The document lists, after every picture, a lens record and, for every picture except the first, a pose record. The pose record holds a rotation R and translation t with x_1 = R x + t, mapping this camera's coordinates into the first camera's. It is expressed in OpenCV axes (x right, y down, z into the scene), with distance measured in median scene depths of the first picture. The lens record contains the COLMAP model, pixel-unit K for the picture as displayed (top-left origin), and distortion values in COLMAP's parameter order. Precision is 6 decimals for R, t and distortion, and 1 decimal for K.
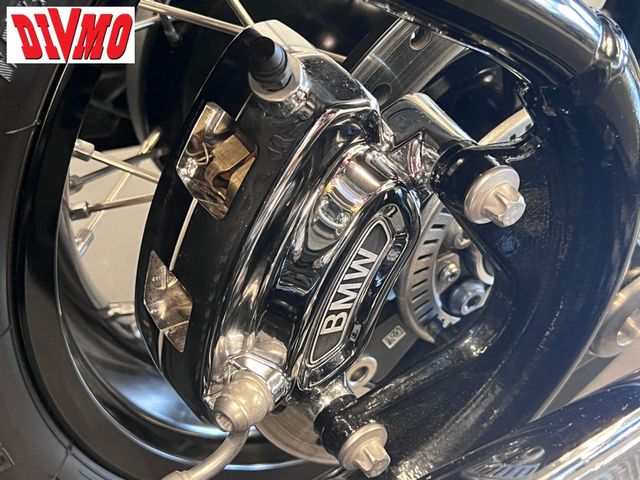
lens RADIAL K [[929.4, 0, 321.6], [0, 929.4, 233.4], [0, 0, 1]] dist [0.215845, -0.829653]
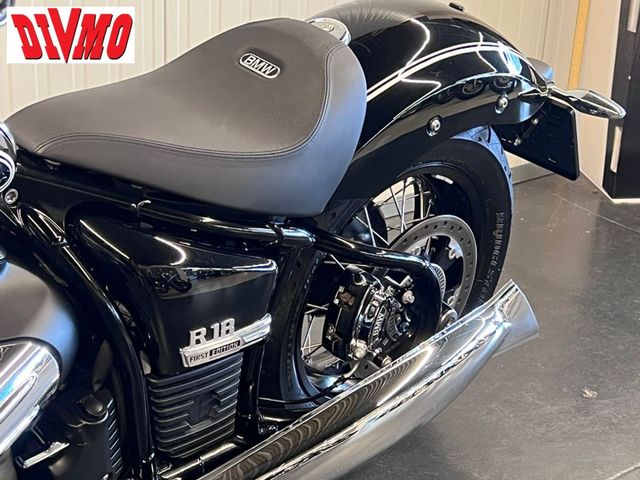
lens RADIAL K [[1249.3, 0, 310.5], [0, 1249.3, 227.1], [0, 0, 1]] dist [0.205879, -0.254133]
pose [[0.979765, -0.154398, 0.127367, -0.906451], [0.167799, 0.980511, -0.102188, 0.153676], [-0.109107, 0.121493, 0.986578, -4.525274]]
